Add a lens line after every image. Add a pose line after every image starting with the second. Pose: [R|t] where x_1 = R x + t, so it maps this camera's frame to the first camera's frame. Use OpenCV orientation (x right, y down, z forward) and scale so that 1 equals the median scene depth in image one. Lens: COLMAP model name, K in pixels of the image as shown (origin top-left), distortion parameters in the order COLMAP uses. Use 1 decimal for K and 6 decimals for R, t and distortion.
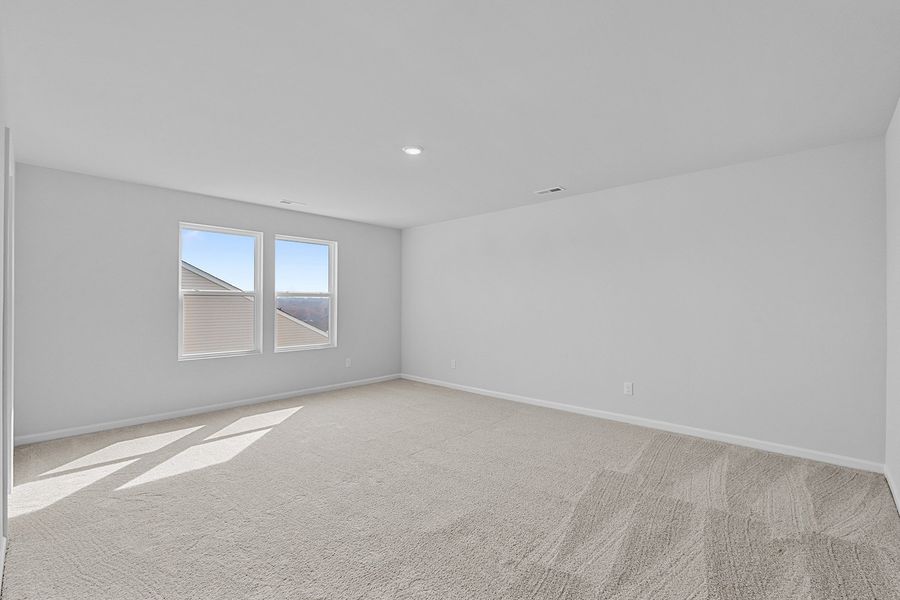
lens RADIAL K [[403.5, 0, 450.0], [0, 403.5, 300.0], [0, 0, 1]] dist [-0.008337, 0.000056]
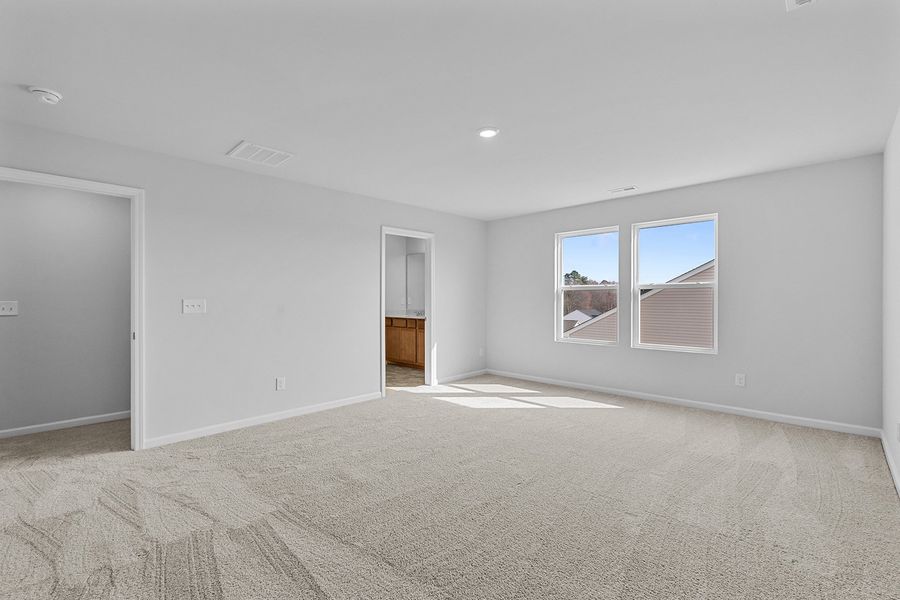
lens RADIAL K [[403.5, 0, 450.0], [0, 403.5, 300.0], [0, 0, 1]] dist [-0.008337, 0.000056]
pose [[-0.018642, 0.005846, -0.999809, 0.569320], [0.009428, 0.999939, 0.005671, 0.007627], [0.999782, -0.009321, -0.018696, 0.620710]]
